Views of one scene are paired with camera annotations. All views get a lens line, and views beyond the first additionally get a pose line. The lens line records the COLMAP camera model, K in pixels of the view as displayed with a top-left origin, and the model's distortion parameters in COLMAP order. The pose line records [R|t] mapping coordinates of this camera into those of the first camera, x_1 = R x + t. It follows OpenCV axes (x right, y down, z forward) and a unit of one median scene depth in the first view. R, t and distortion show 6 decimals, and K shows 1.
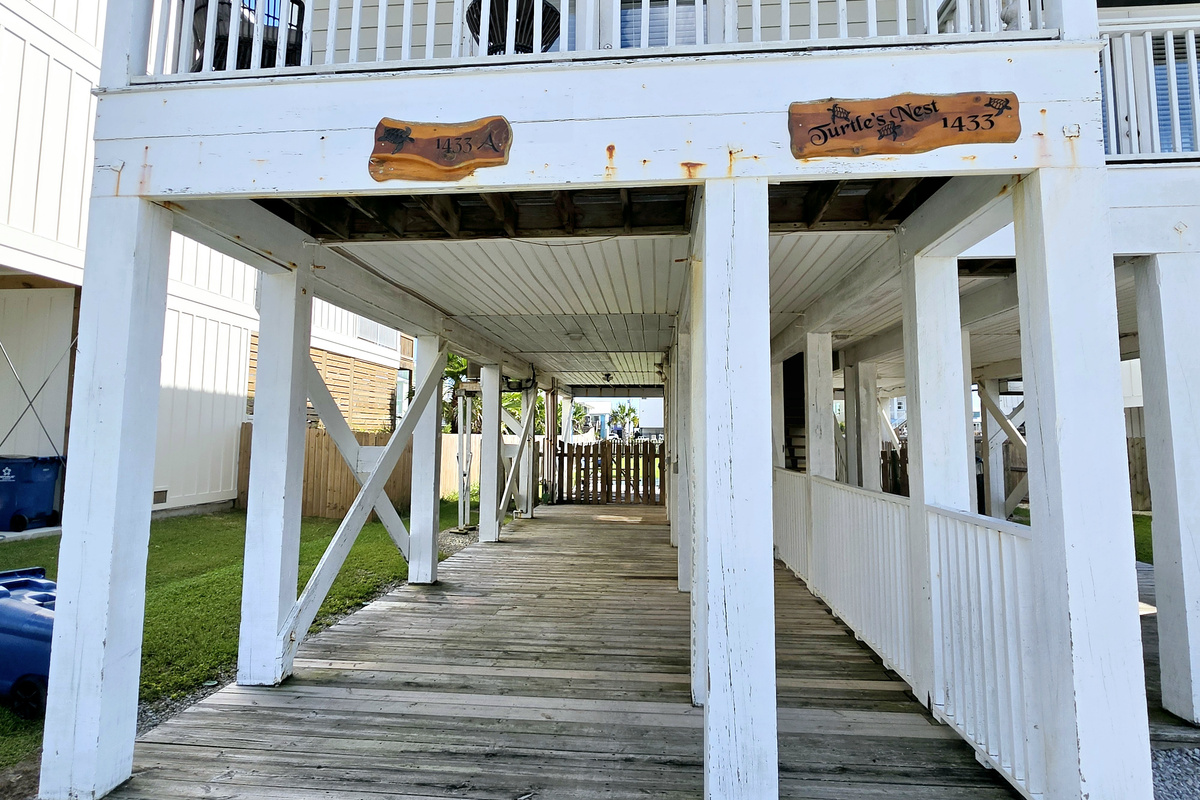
lens RADIAL K [[724.0, 0, 584.2], [0, 724.0, 365.8], [0, 0, 1]] dist [-0.001411, 0.000524]
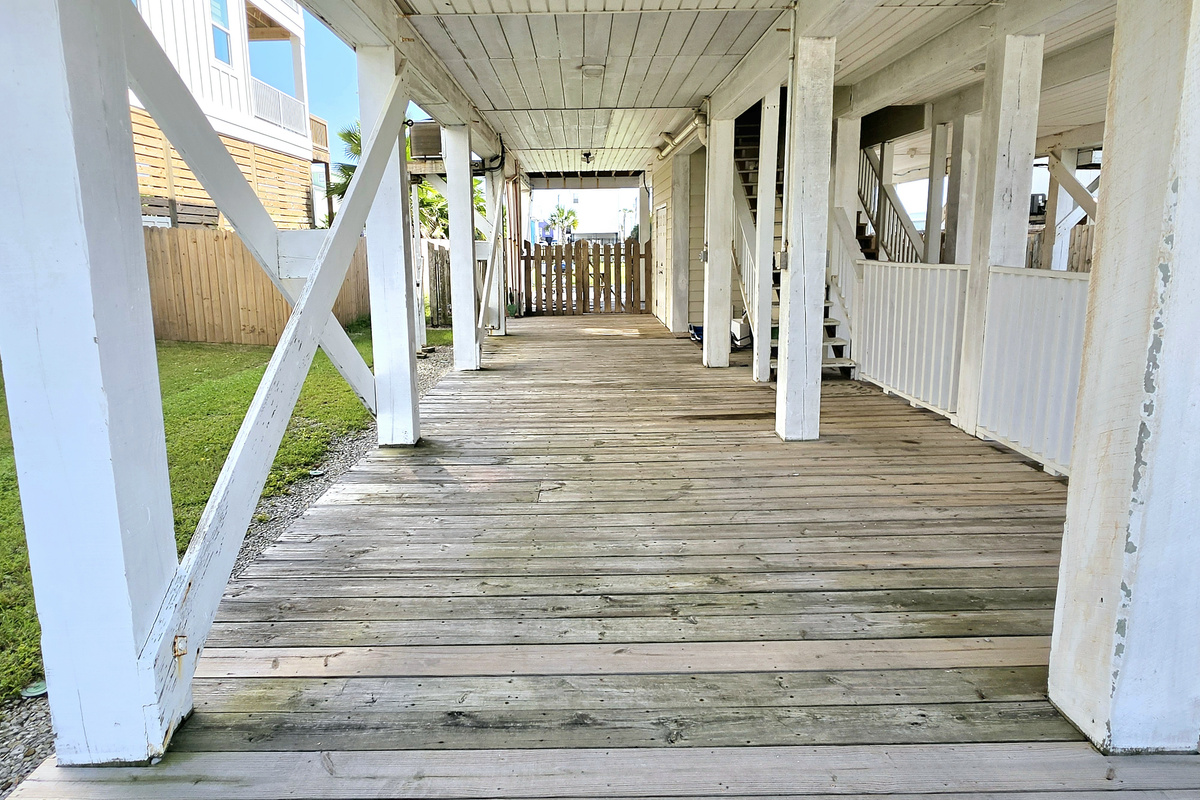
lens RADIAL K [[724.0, 0, 584.2], [0, 724.0, 365.8], [0, 0, 1]] dist [-0.001411, 0.000524]
pose [[0.994412, -0.039870, 0.097751, -0.144353], [0.013086, 0.965354, 0.260615, 0.072575], [-0.104755, -0.257879, 0.960482, 0.443318]]
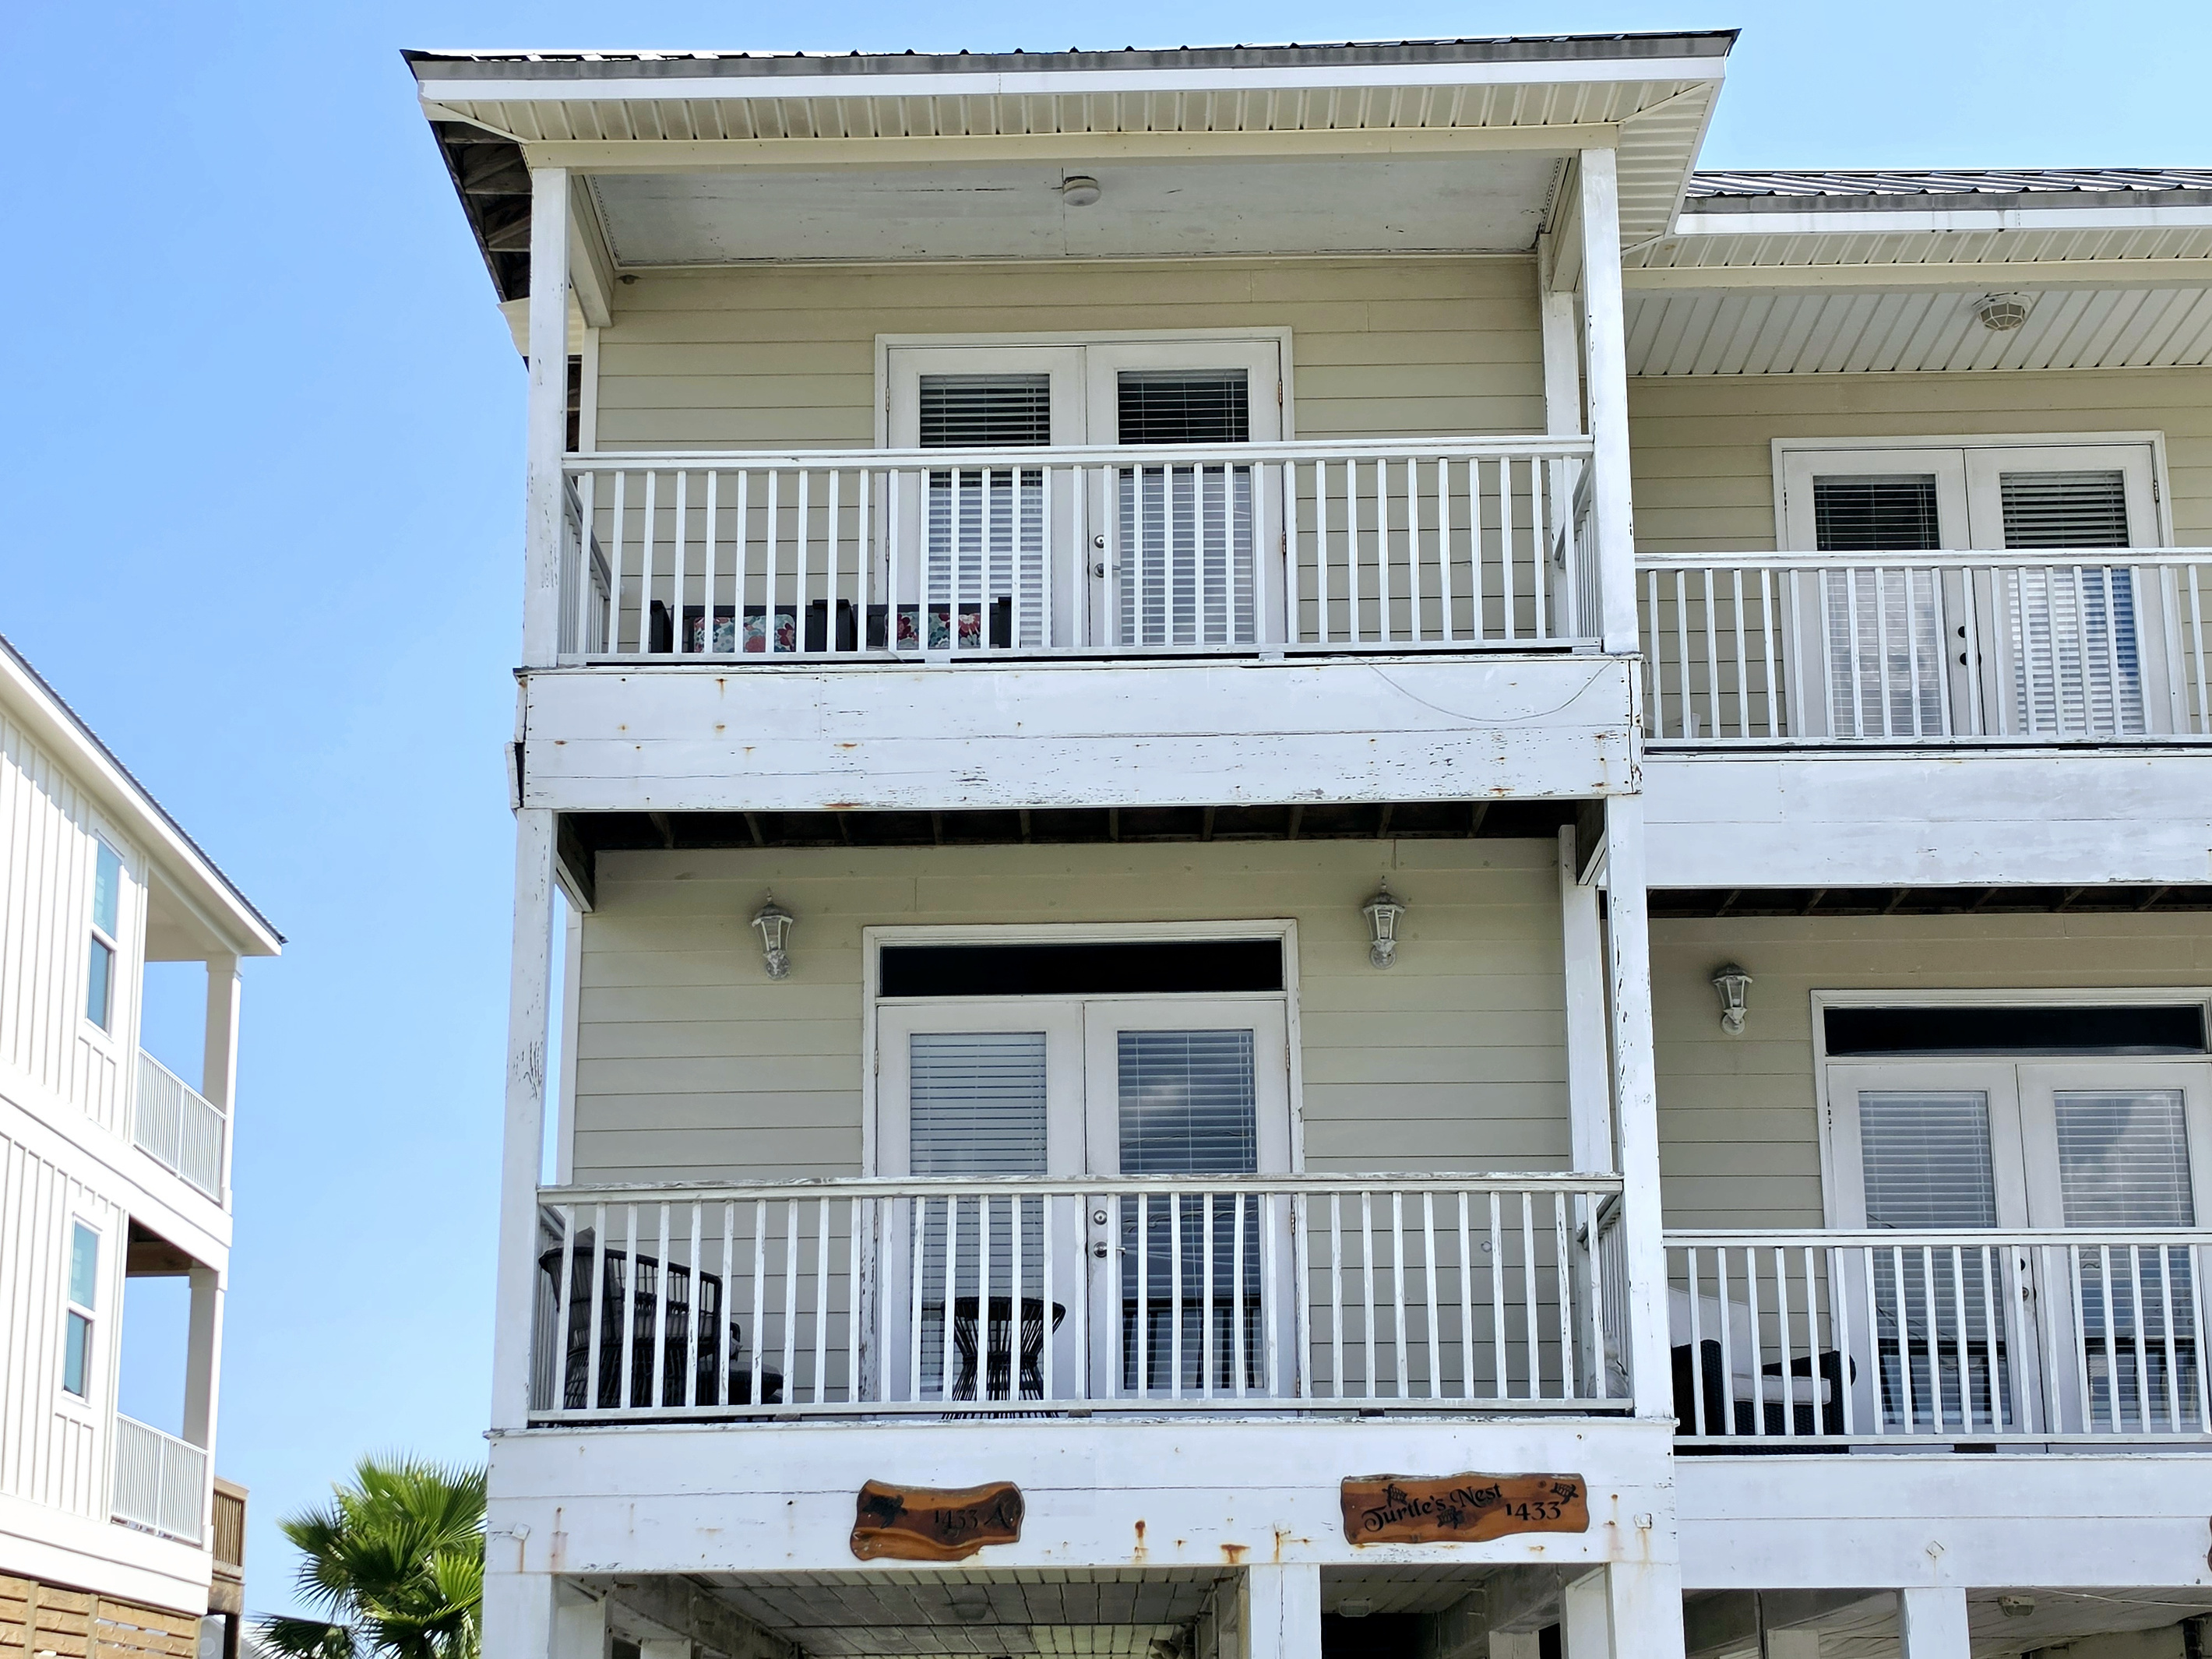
lens RADIAL K [[3643.2, 0, 1062.5], [0, 3643.2, 864.4], [0, 0, 1]] dist [0.178891, -0.224147]
pose [[0.996035, 0.007153, 0.088672, -0.222242], [0.007170, 0.987065, -0.160163, -0.187959], [-0.088670, 0.160163, 0.983100, -1.691973]]
